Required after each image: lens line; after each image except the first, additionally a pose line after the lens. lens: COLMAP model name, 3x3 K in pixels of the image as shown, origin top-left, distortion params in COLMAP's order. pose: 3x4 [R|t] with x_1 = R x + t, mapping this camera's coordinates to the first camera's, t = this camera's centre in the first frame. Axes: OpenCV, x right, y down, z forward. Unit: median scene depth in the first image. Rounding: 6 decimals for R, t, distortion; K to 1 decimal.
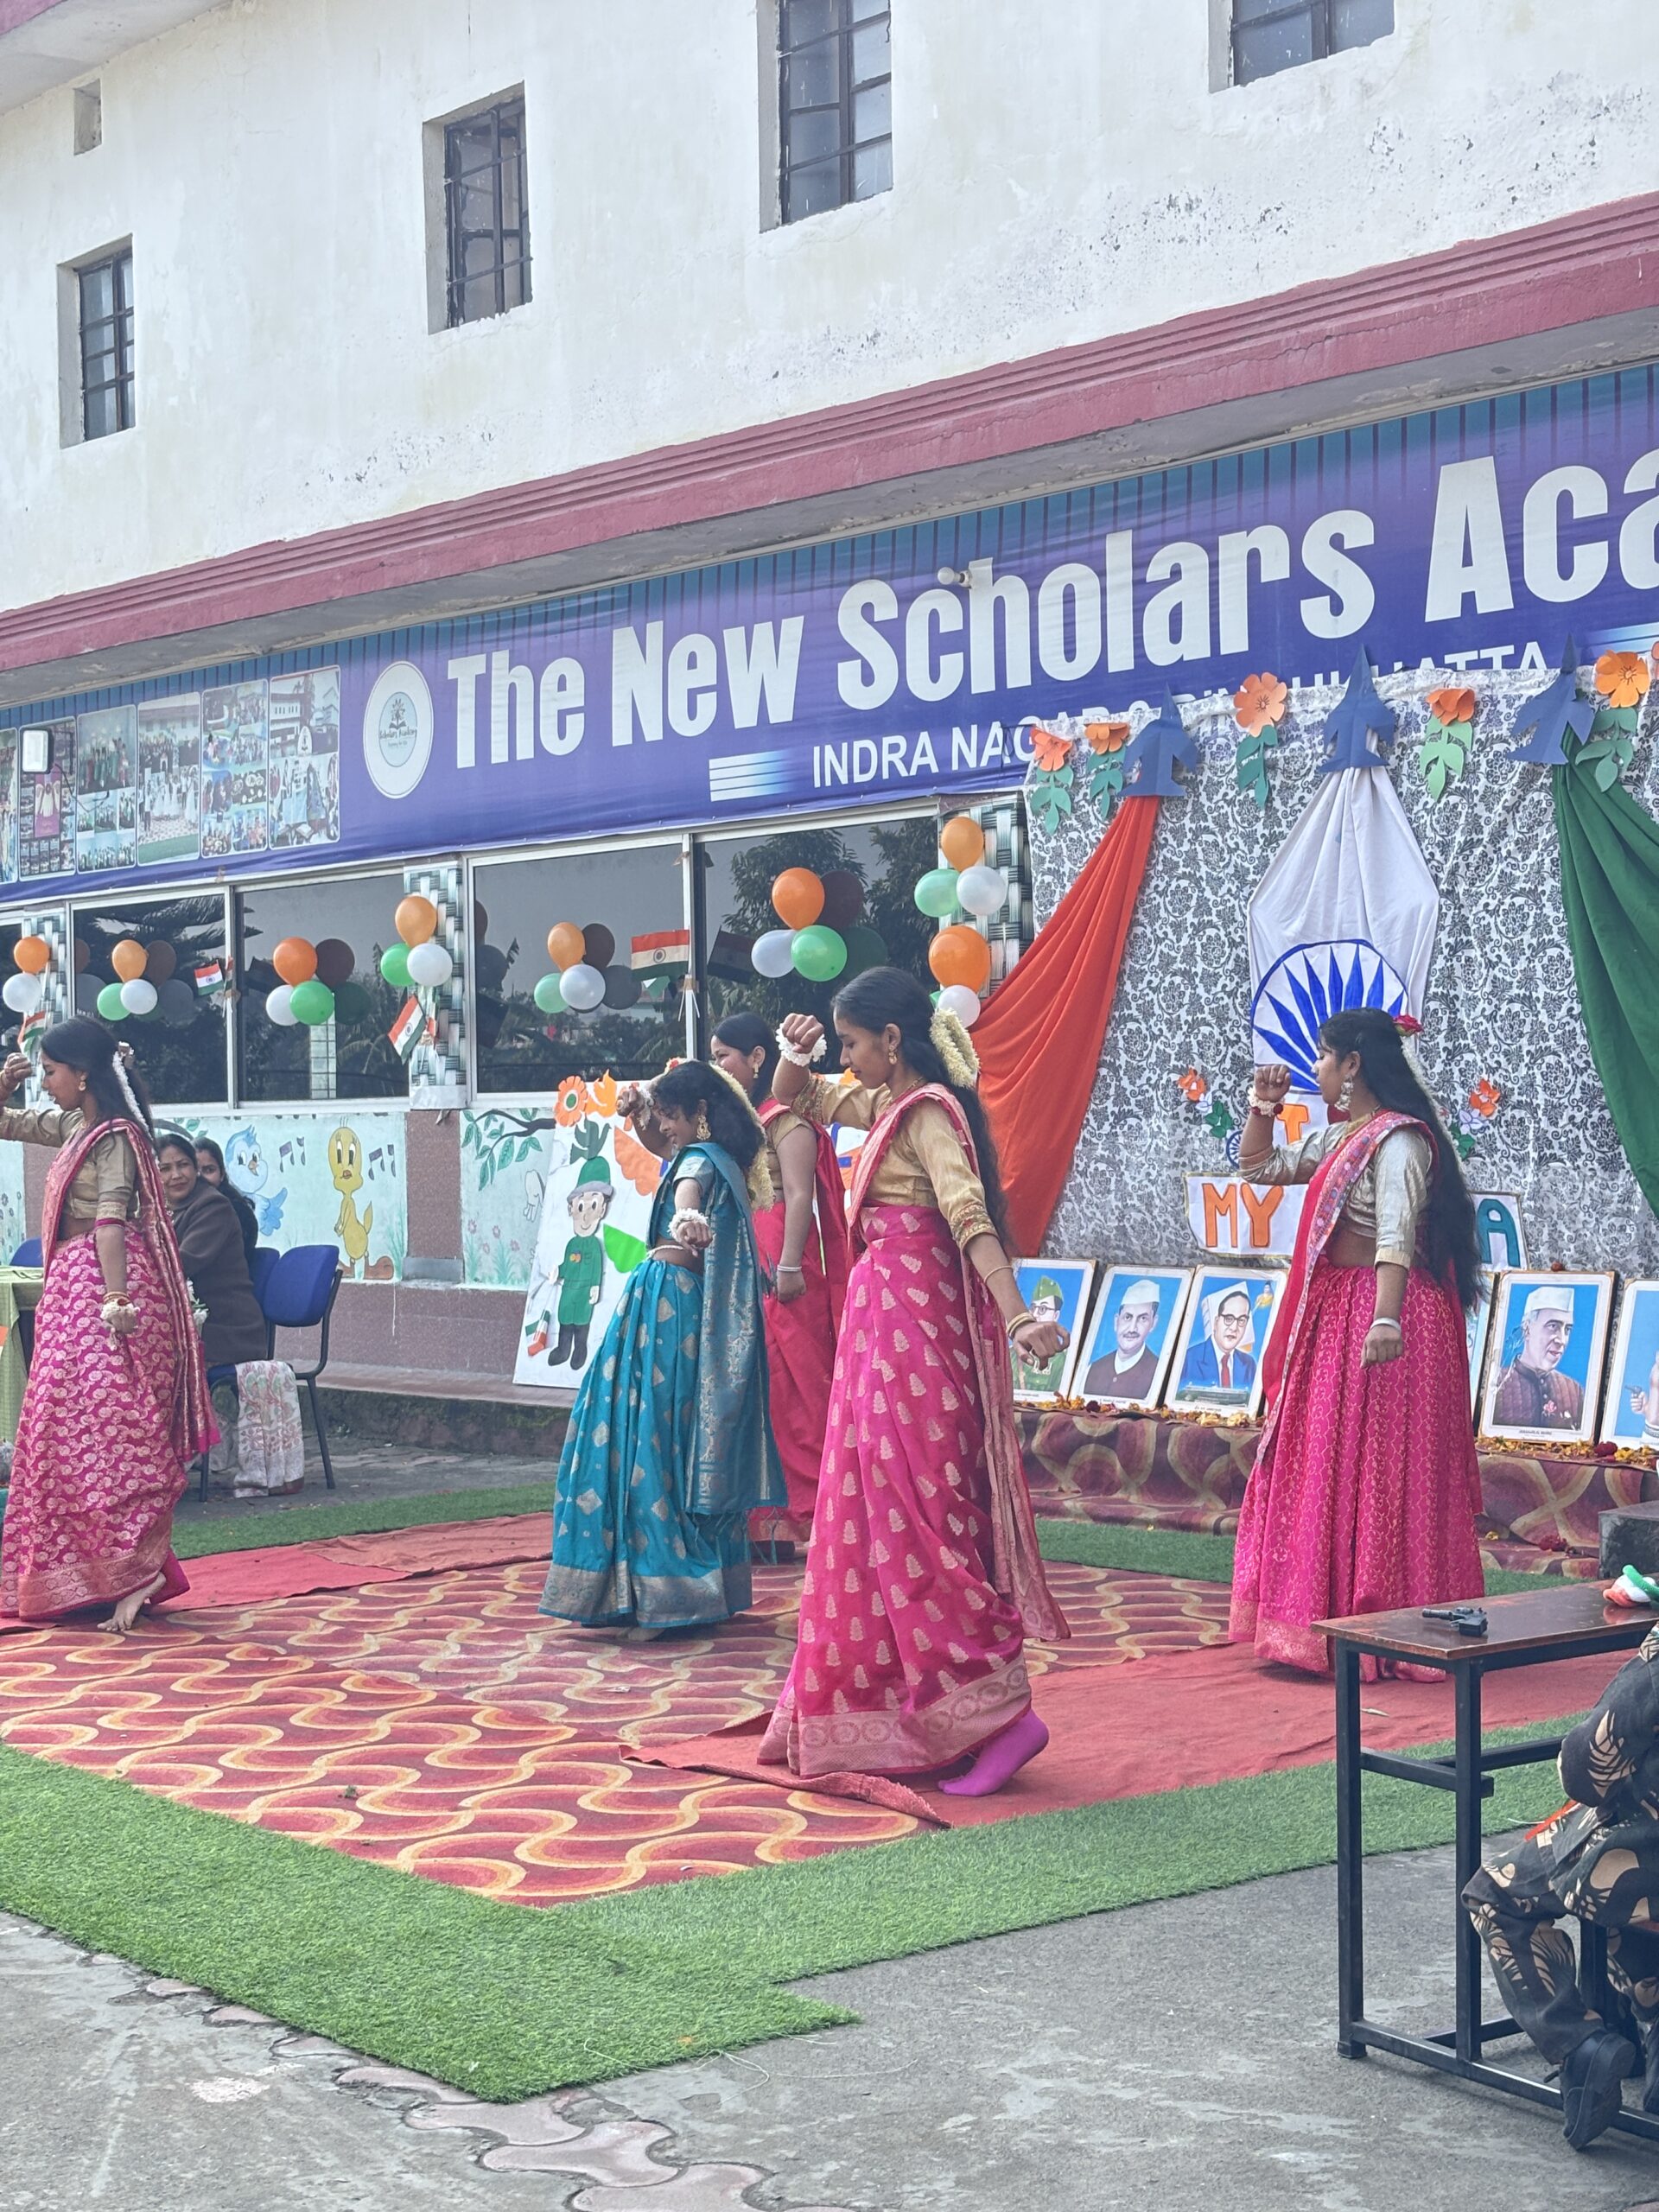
lens RADIAL K [[3336.0, 0, 812.3], [0, 3336.0, 1064.2], [0, 0, 1]] dist [0.116459, 0.000000]
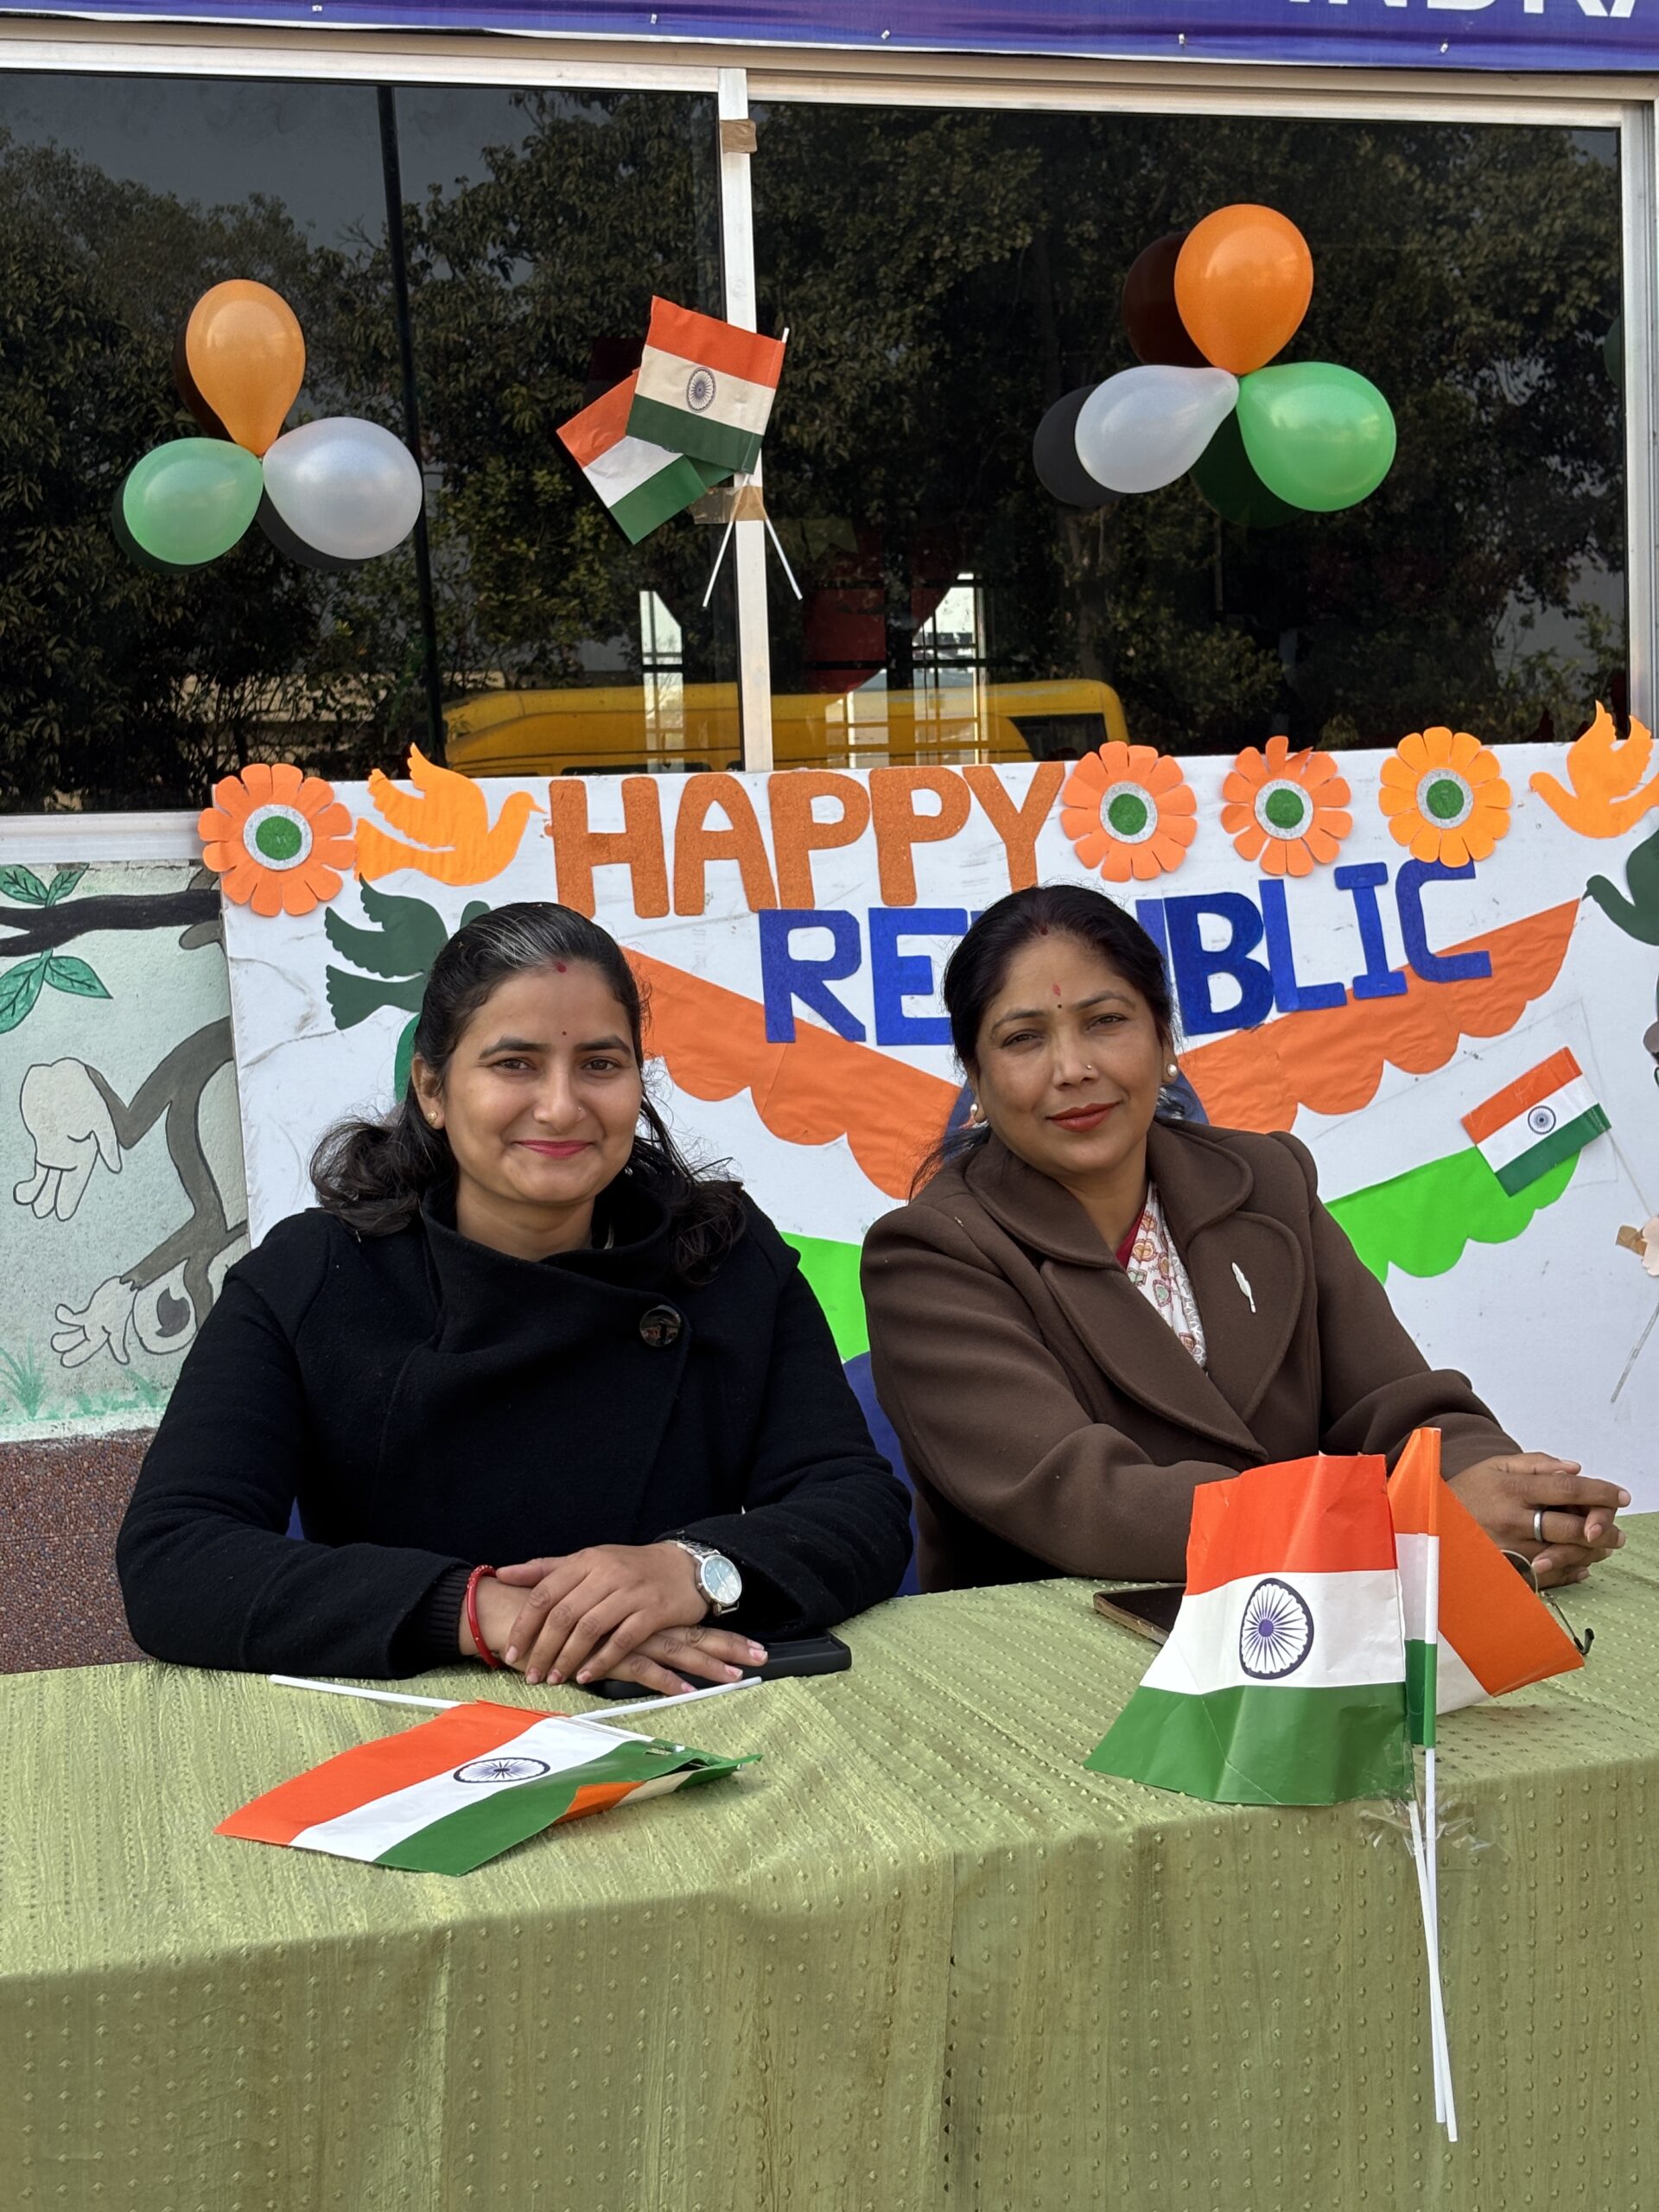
lens RADIAL K [[3336.0, 0, 843.8], [0, 3336.0, 1127.0], [0, 0, 1]] dist [0.116459, 0.000000]
pose [[0.400647, -0.064108, 0.913987, -0.442067], [0.018798, 0.997914, 0.061755, 0.025125], [-0.916040, -0.007561, 0.401016, 1.017539]]
